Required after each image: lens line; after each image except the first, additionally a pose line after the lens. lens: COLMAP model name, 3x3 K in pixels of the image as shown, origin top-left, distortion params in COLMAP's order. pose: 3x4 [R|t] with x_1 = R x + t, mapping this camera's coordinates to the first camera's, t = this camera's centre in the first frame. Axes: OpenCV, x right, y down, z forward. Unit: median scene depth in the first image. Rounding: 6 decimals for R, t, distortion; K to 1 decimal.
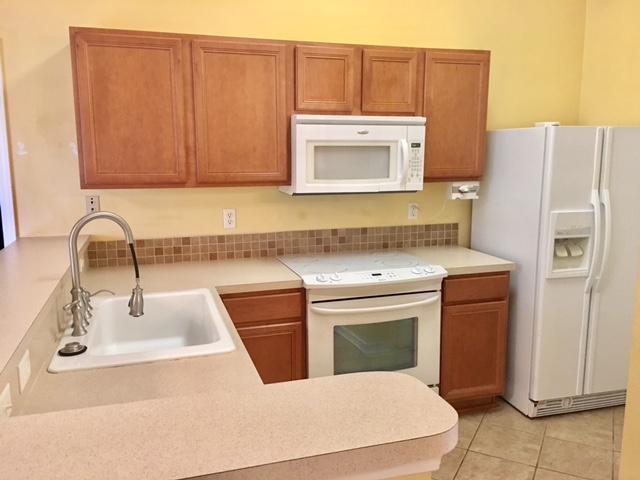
lens RADIAL K [[546.8, 0, 319.3], [0, 546.8, 238.2], [0, 0, 1]] dist [0.091066, -0.131560]
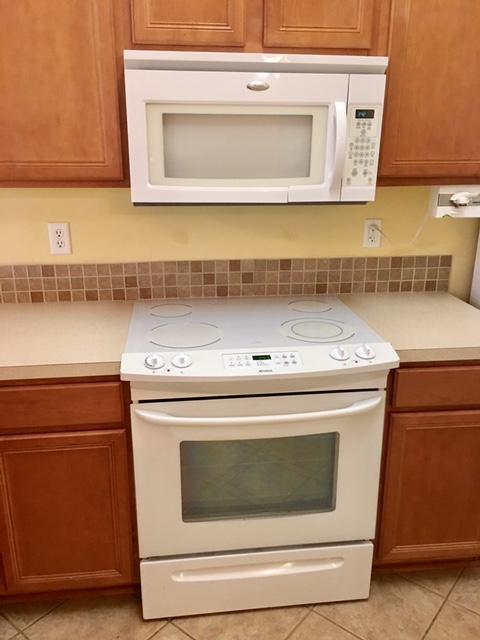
lens RADIAL K [[544.4, 0, 240.0], [0, 544.4, 320.0], [0, 0, 1]] dist [0.088367, -0.125878]
pose [[0.981264, 0.065075, -0.181343, 0.166548], [-0.036384, 0.986886, 0.157264, -0.052503], [0.189199, -0.147720, 0.970764, 0.433327]]
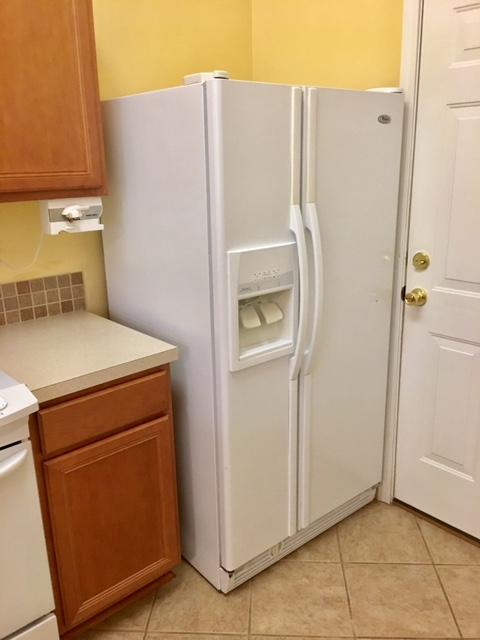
lens RADIAL K [[546.8, 0, 239.1], [0, 546.8, 316.3], [0, 0, 1]] dist [0.091066, -0.131560]
pose [[0.910244, -0.131816, 0.392531, 0.204268], [0.083844, 0.987013, 0.137024, -0.055573], [-0.405495, -0.091814, 0.909475, 0.488912]]
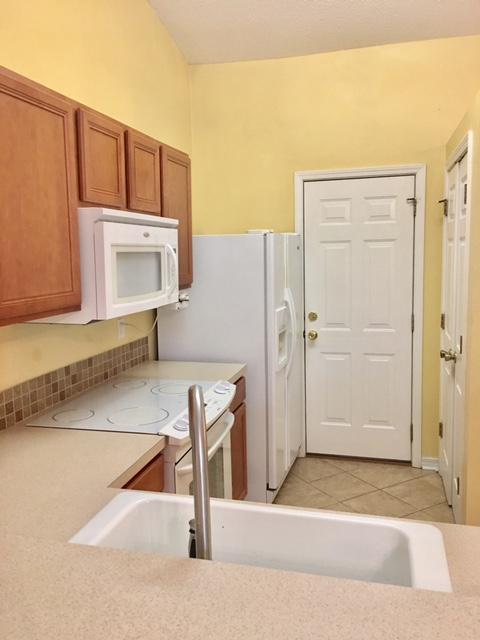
lens RADIAL K [[546.8, 0, 239.1], [0, 546.8, 316.3], [0, 0, 1]] dist [0.091066, -0.131560]
pose [[0.529777, -0.107187, 0.841337, -0.507501], [0.148736, 0.988351, 0.032260, -0.079381], [-0.834994, 0.108046, 0.539548, 0.456703]]
